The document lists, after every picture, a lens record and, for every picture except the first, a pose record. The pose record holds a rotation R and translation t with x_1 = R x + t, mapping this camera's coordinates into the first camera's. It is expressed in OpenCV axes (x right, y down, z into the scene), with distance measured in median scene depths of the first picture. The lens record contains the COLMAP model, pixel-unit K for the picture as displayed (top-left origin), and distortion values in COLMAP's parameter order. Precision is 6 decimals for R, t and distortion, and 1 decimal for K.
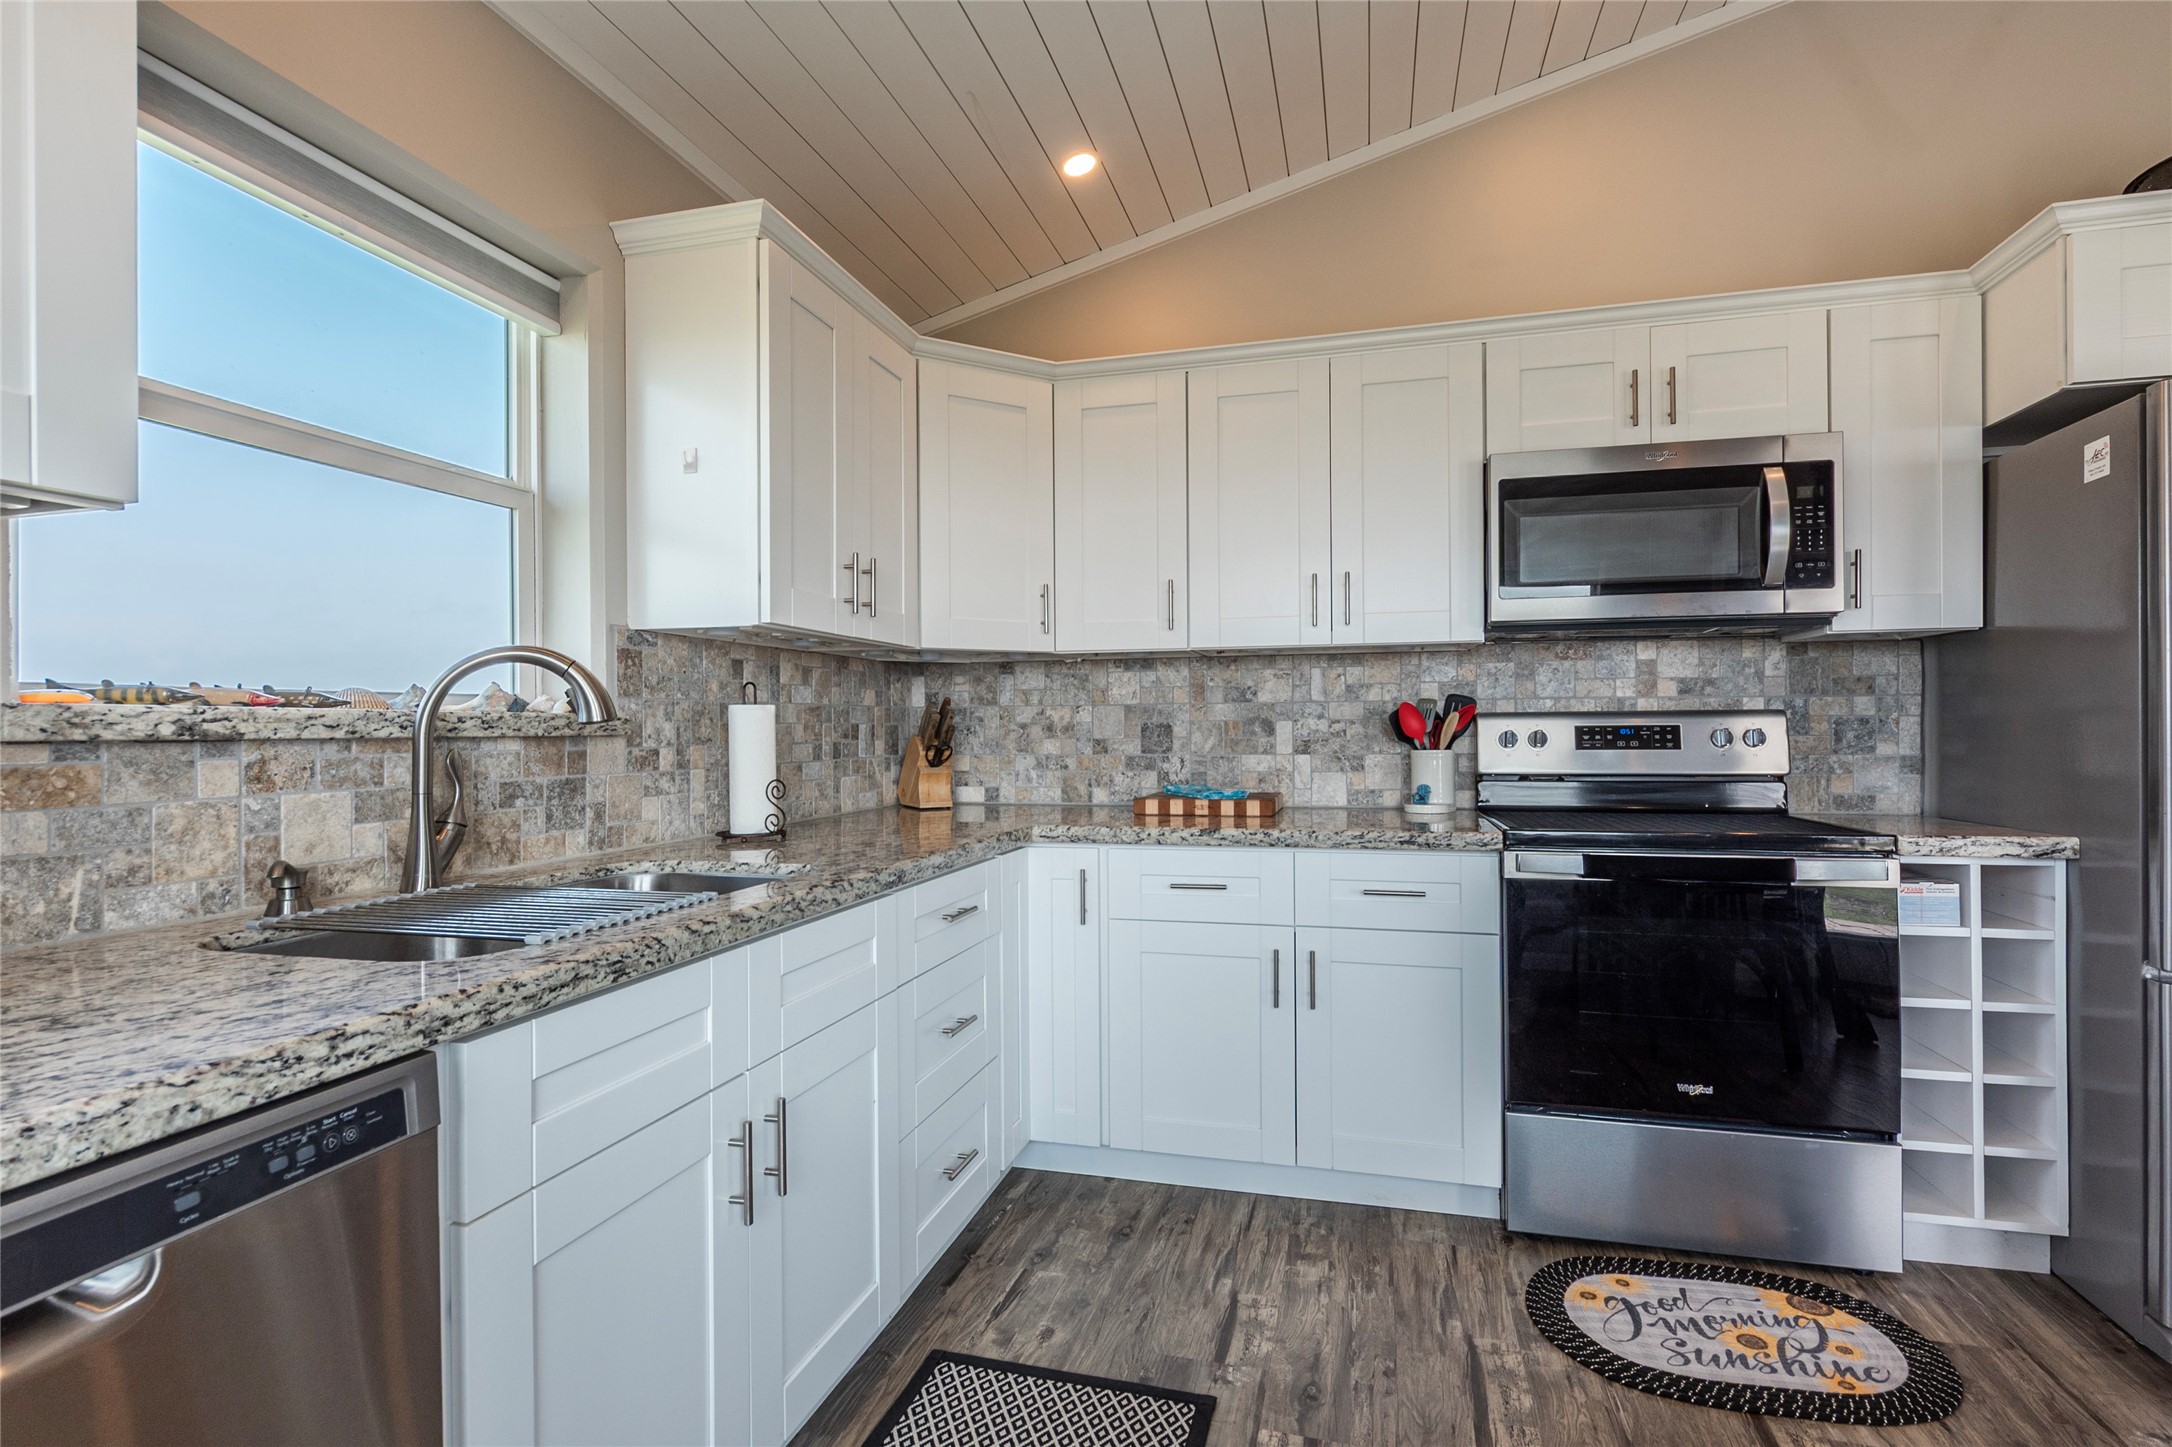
lens RADIAL K [[1017.2, 0, 1101.6], [0, 1017.2, 725.1], [0, 0, 1]] dist [0.002606, -0.003370]
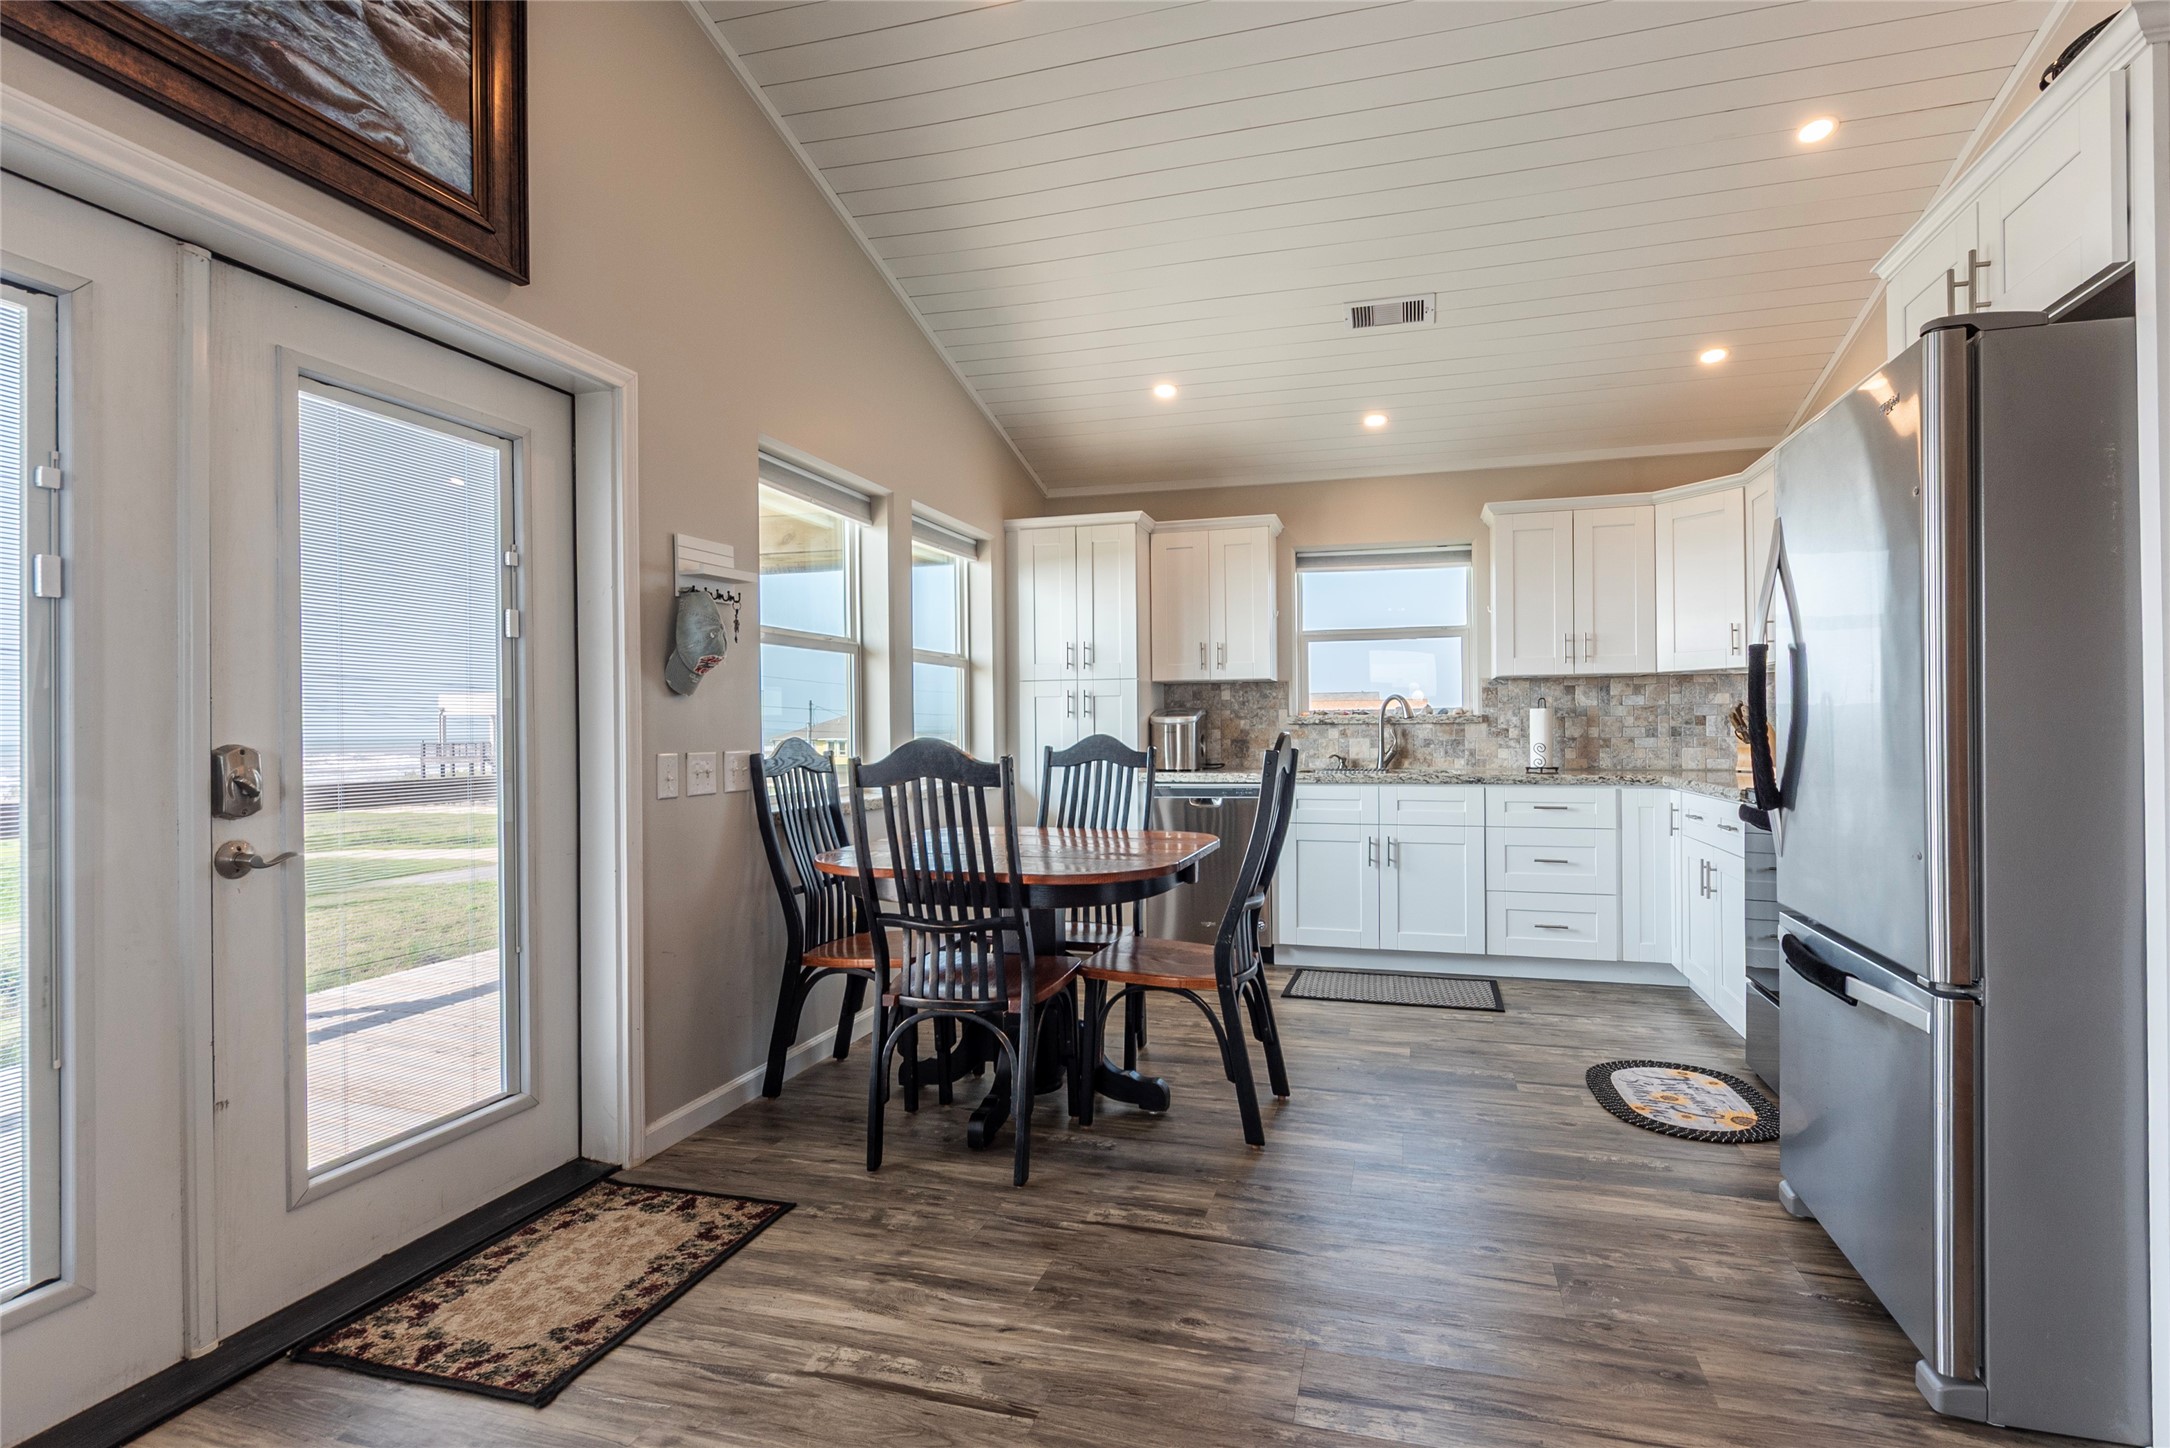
lens RADIAL K [[1104.7, 0, 1092.7], [0, 1104.7, 724.8], [0, 0, 1]] dist [-0.002177, -0.000039]
pose [[-0.031652, 0.005812, -0.999482, 2.364817], [0.010944, 0.999925, 0.005468, -0.010185], [0.999439, -0.010765, -0.031714, 0.137368]]
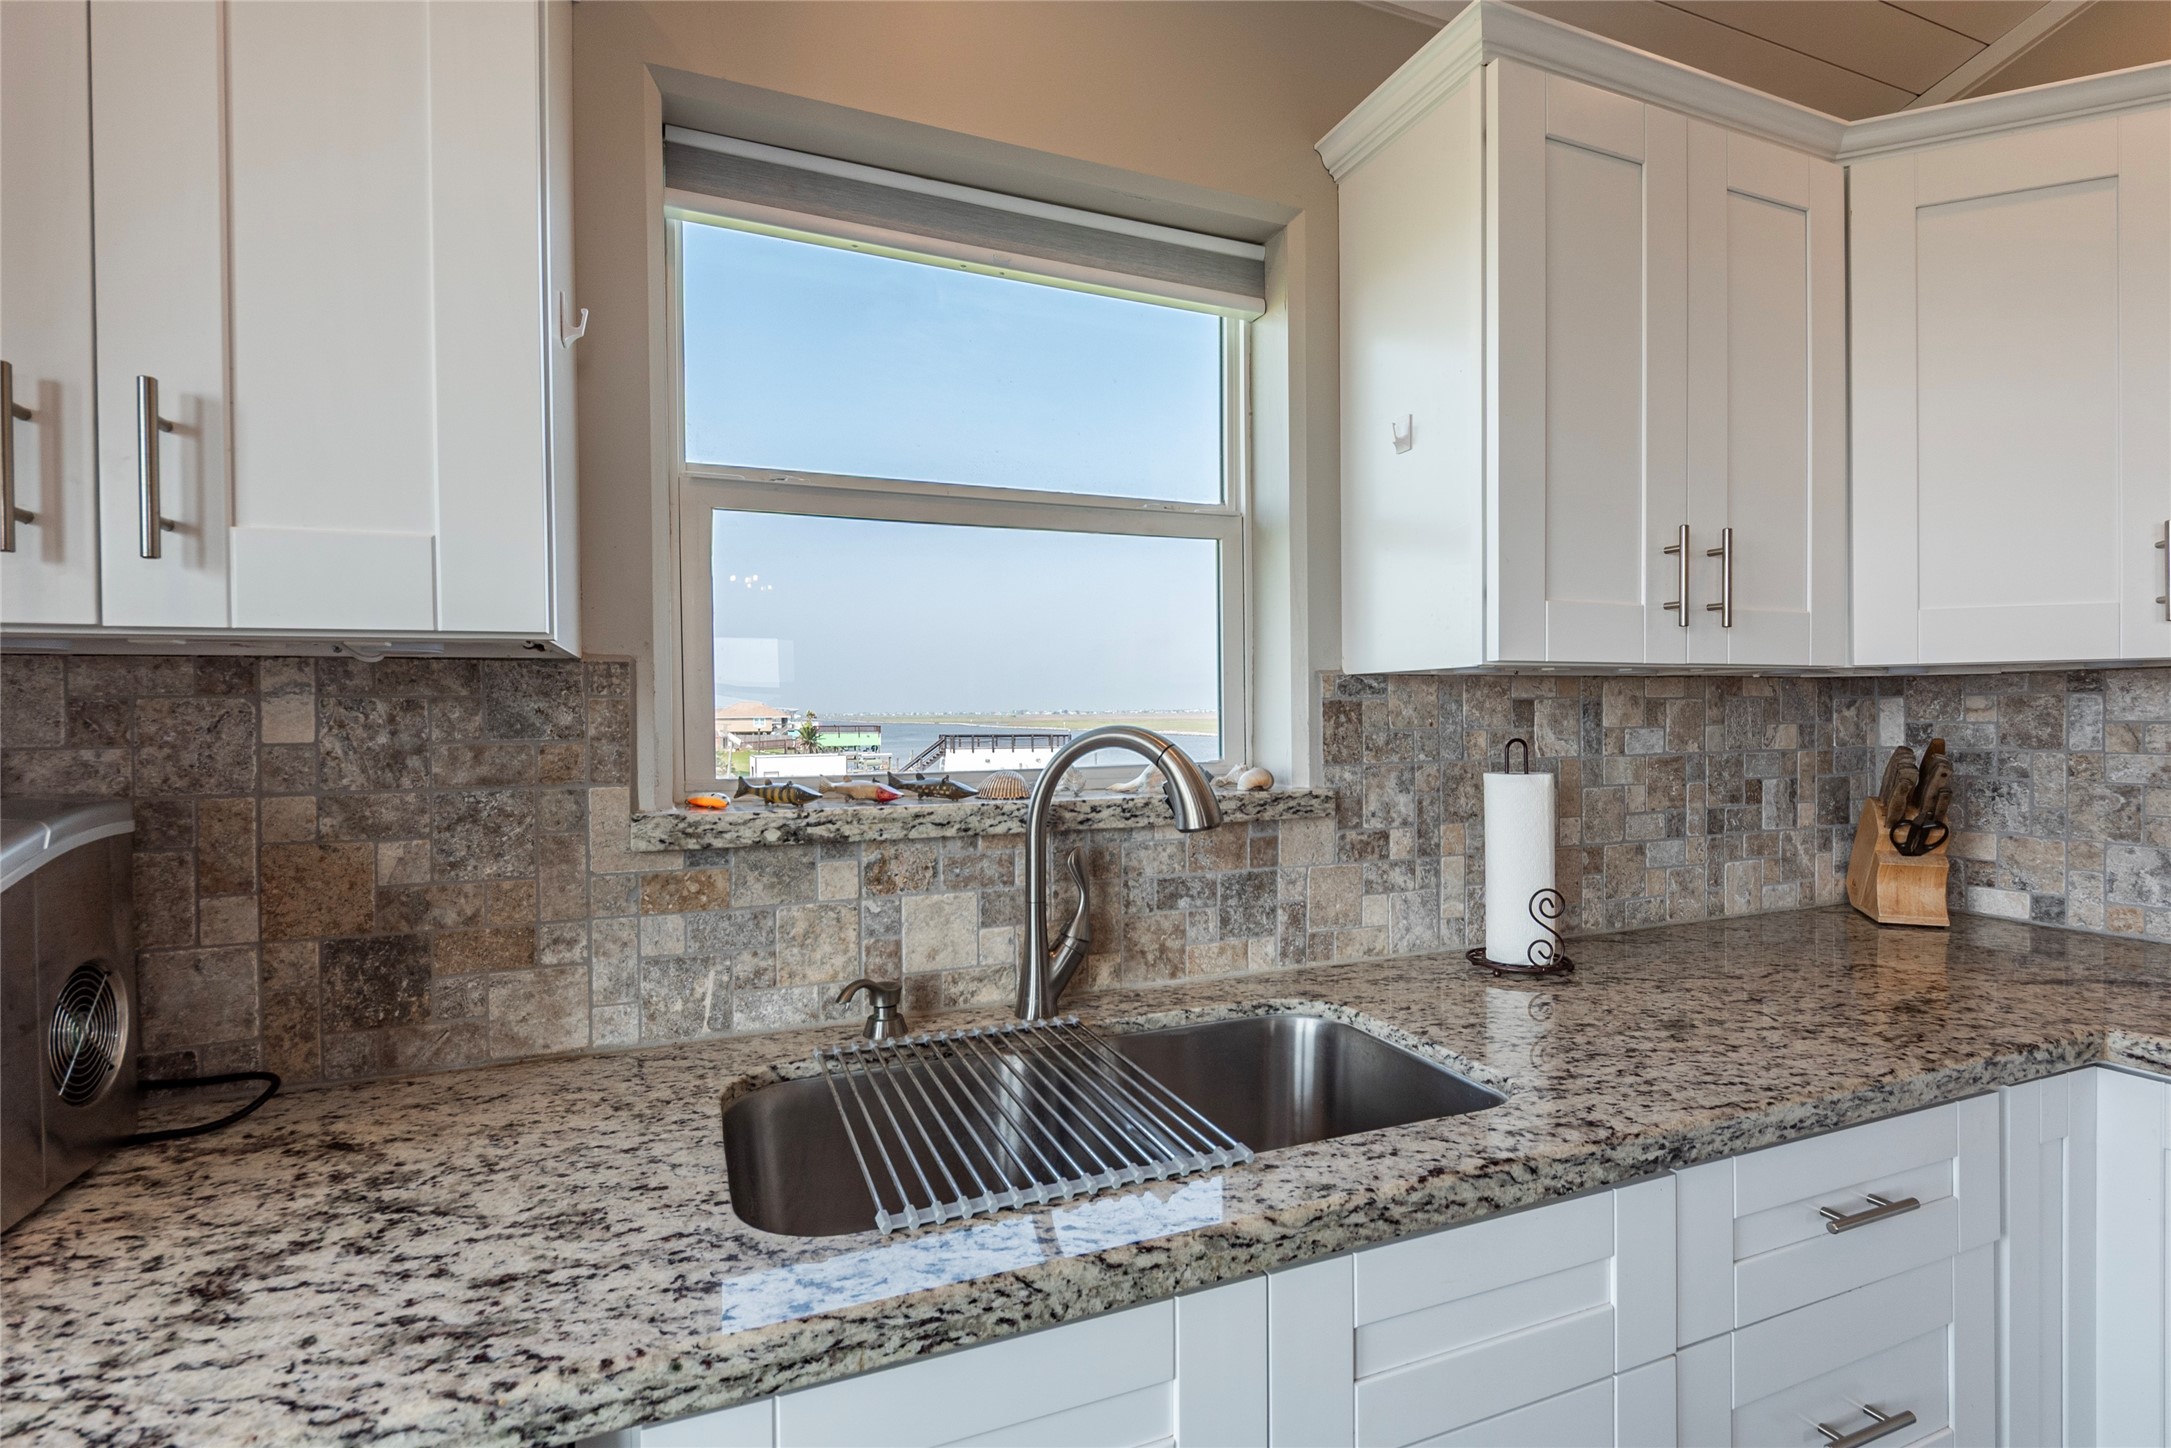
lens RADIAL K [[1016.7, 0, 1100.4], [0, 1016.7, 728.8], [0, 0, 1]] dist [0.002606, -0.003370]
pose [[0.605536, 0.009041, -0.795767, 0.033239], [0.006833, 0.999840, 0.016559, -0.072067], [0.795789, -0.015464, 0.605377, 0.421773]]
